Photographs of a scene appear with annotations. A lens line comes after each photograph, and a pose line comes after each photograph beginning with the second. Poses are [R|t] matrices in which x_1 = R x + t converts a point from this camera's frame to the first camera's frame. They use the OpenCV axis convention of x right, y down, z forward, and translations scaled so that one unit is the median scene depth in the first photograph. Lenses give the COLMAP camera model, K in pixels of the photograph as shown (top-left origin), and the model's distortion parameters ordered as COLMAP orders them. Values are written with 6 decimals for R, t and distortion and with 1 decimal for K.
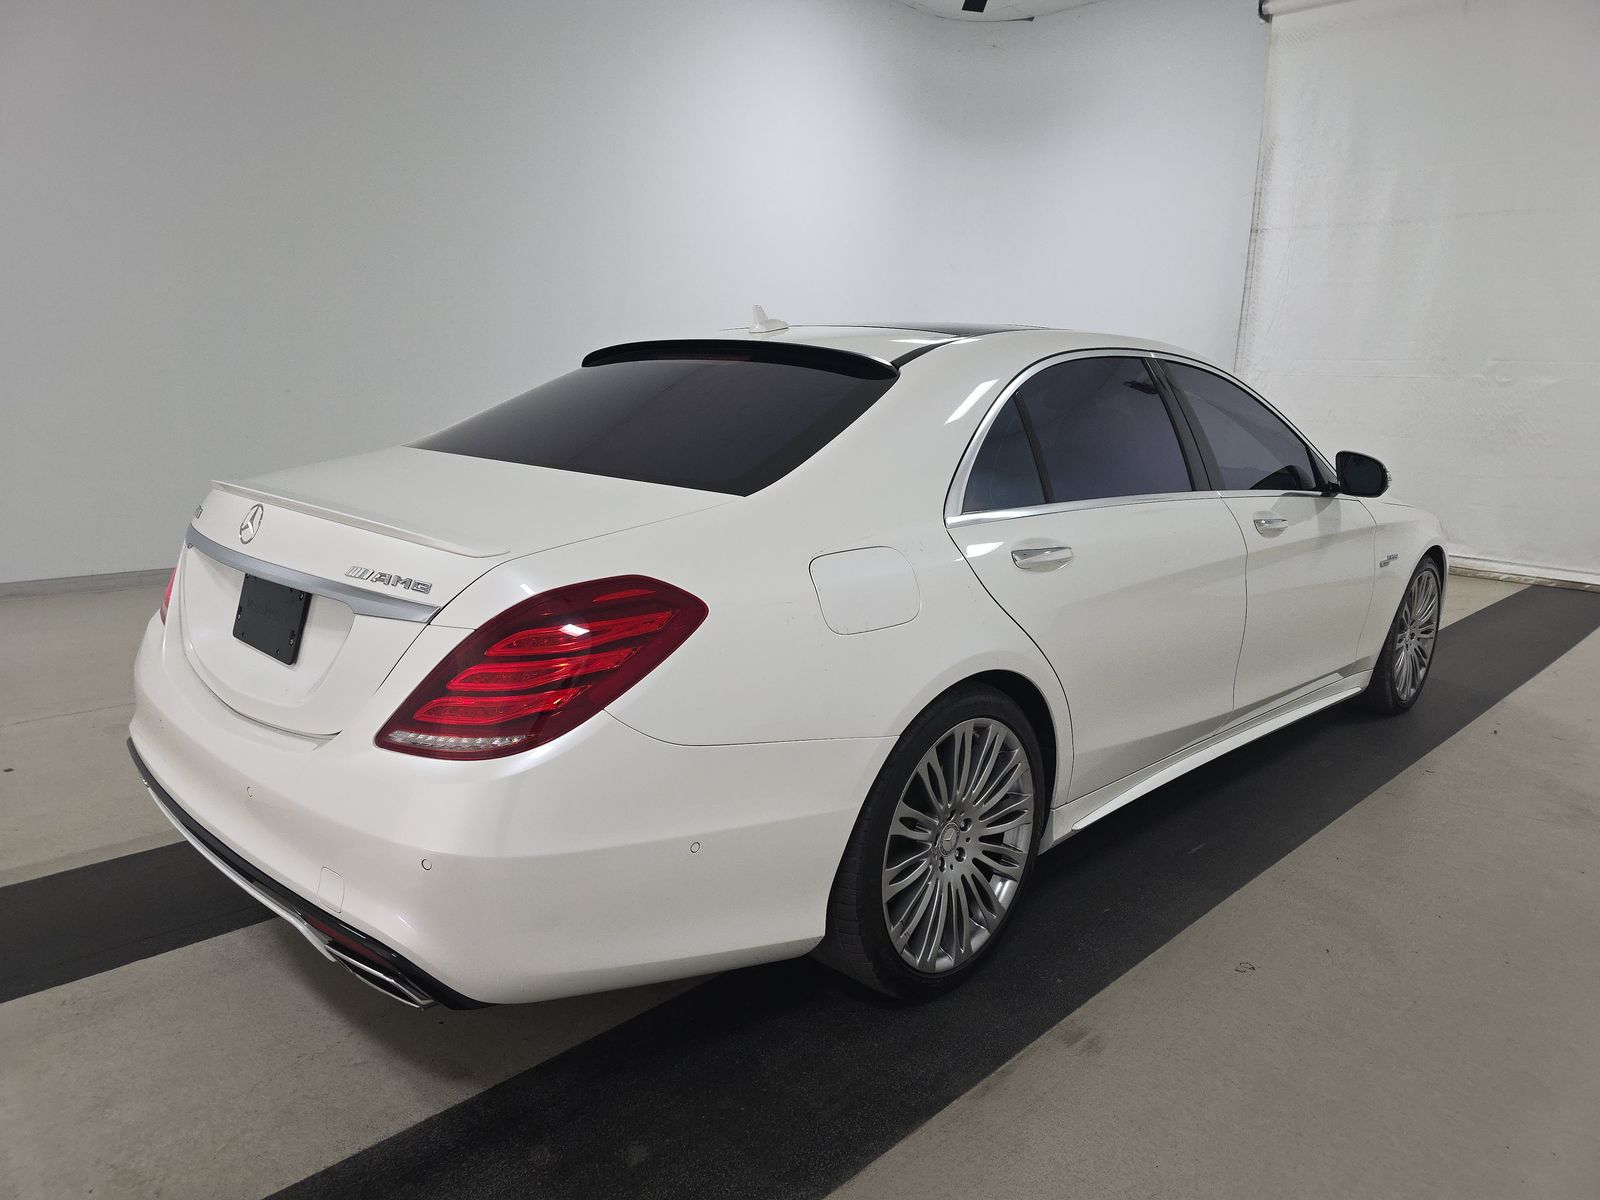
lens RADIAL K [[1042.0, 0, 800.0], [0, 1042.0, 600.0], [0, 0, 1]] dist [0.043689, 0.000246]
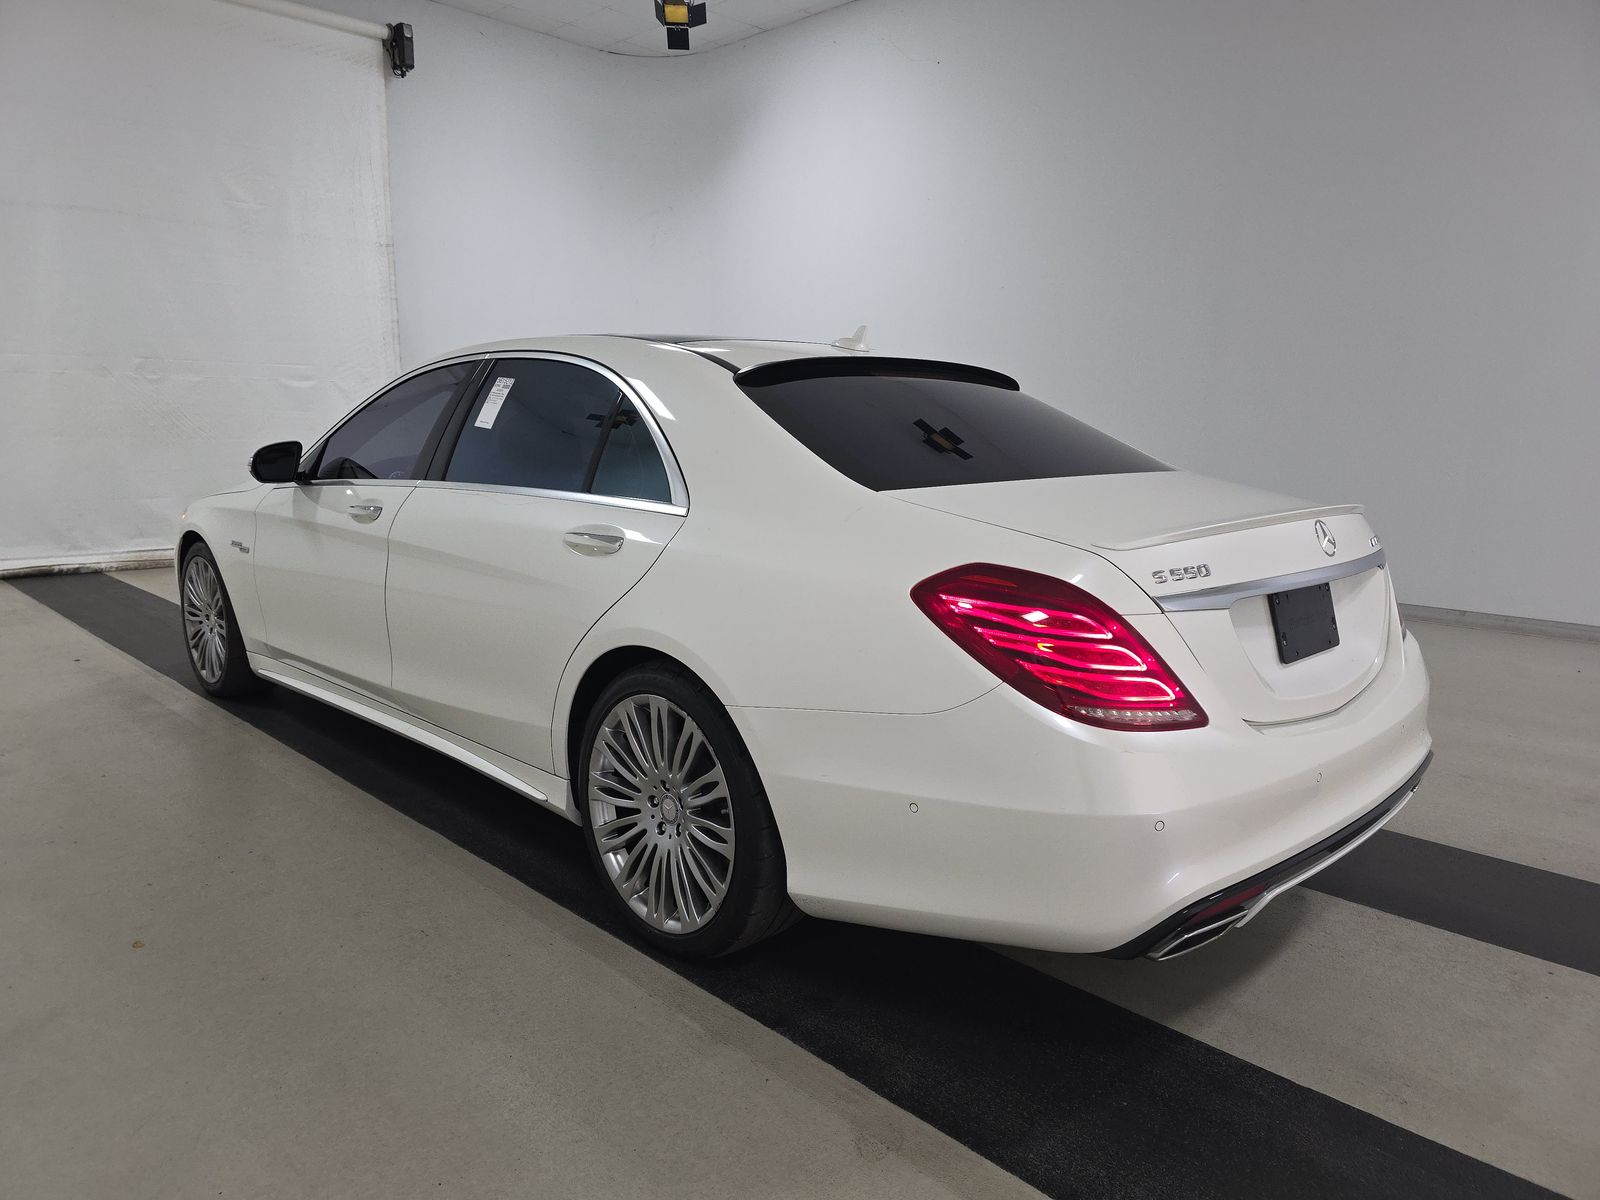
lens RADIAL K [[1061.0, 0, 800.0], [0, 1061.0, 600.0], [0, 0, 1]] dist [0.009535, 0.001036]
pose [[0.052133, -0.213227, 0.975611, -1.072288], [0.201557, 0.959081, 0.198844, -0.223587], [-0.978088, 0.186274, 0.092977, 0.939956]]
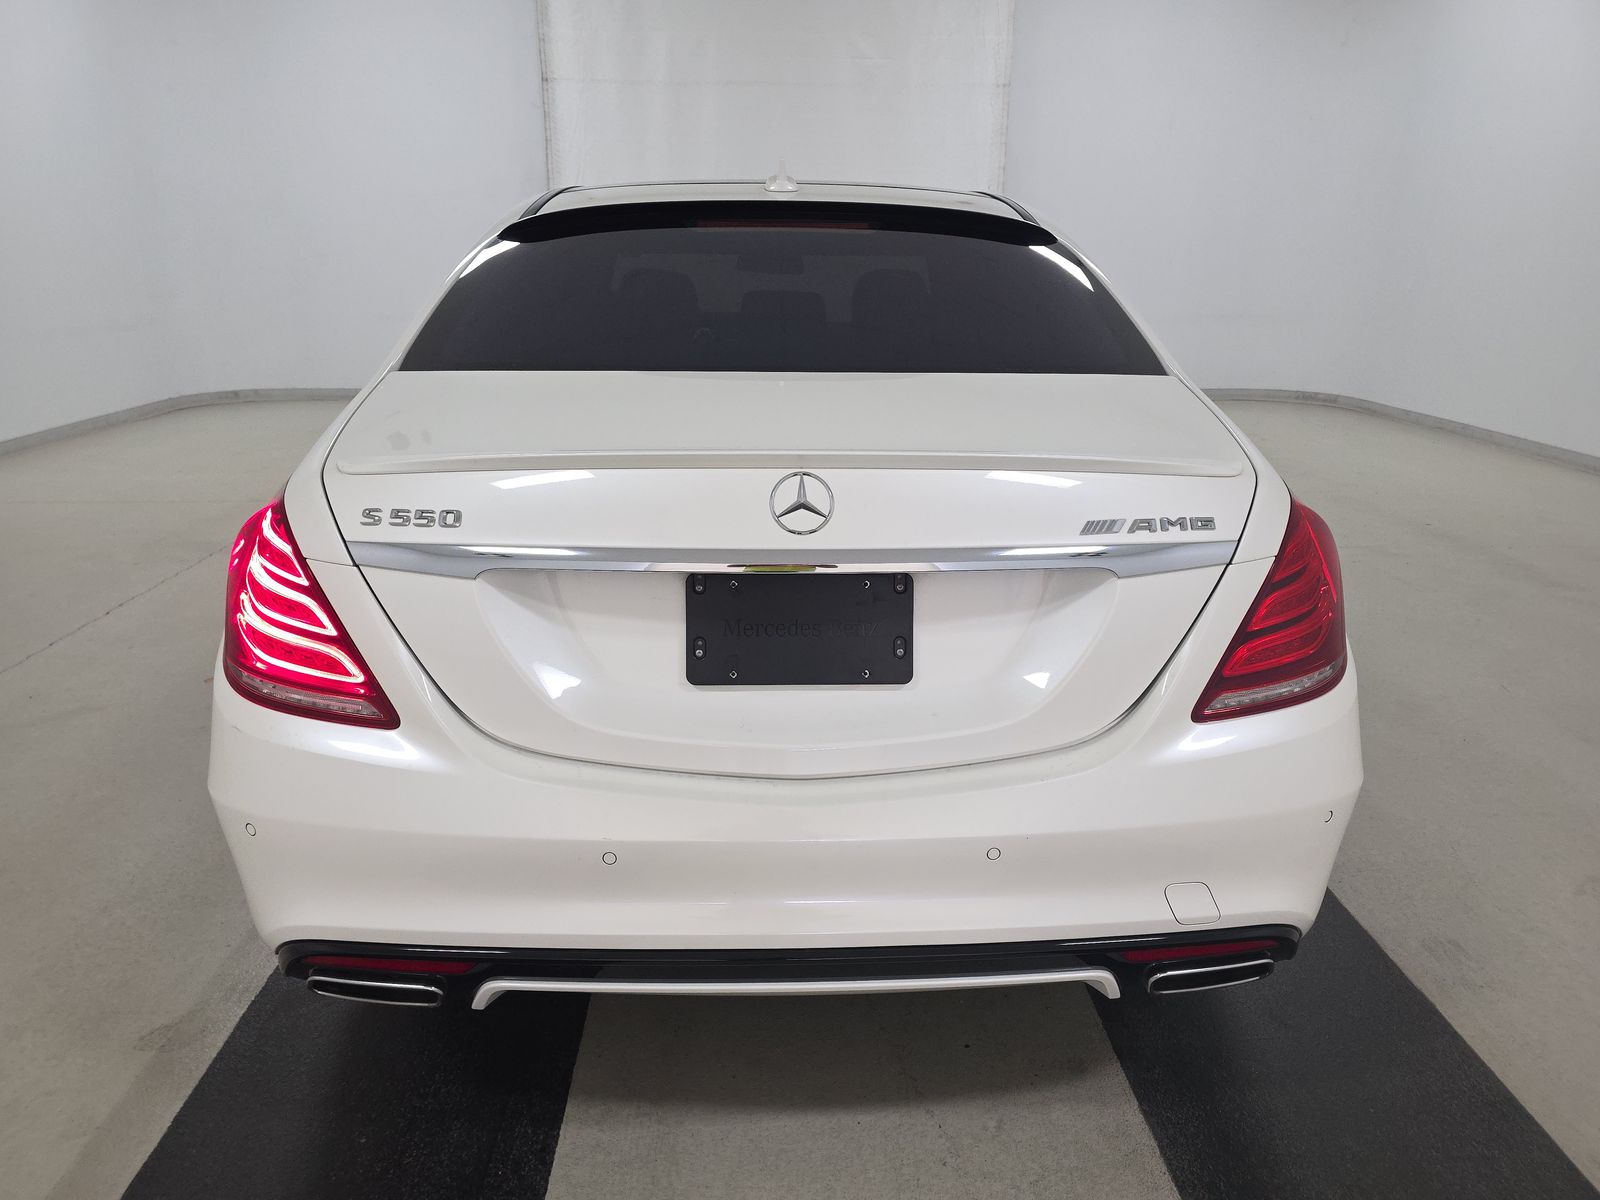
lens RADIAL K [[1042.0, 0, 800.0], [0, 1042.0, 600.0], [0, 0, 1]] dist [0.043689, 0.000246]
pose [[0.699573, -0.258387, 0.666208, -0.635778], [0.171066, 0.965781, 0.194943, -0.093504], [-0.693782, -0.022411, 0.719836, 0.347021]]
